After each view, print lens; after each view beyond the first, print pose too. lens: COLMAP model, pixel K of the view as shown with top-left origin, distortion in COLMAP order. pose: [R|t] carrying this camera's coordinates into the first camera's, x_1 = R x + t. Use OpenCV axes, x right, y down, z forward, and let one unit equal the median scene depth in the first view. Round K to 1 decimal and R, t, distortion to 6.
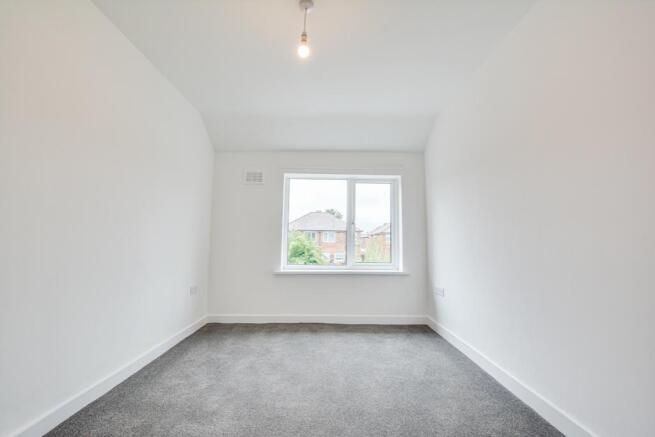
lens RADIAL K [[290.9, 0, 327.5], [0, 290.9, 218.5], [0, 0, 1]] dist [-0.021952, 0.001480]
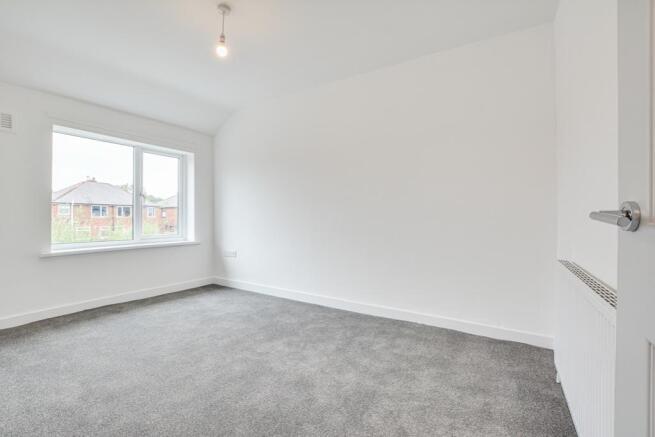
lens RADIAL K [[290.9, 0, 327.5], [0, 290.9, 218.5], [0, 0, 1]] dist [-0.021952, 0.001480]
pose [[0.540887, -0.012601, 0.841001, -0.391303], [-0.067164, 0.996048, 0.058120, -0.002856], [-0.838409, -0.087921, 0.537903, -0.016956]]
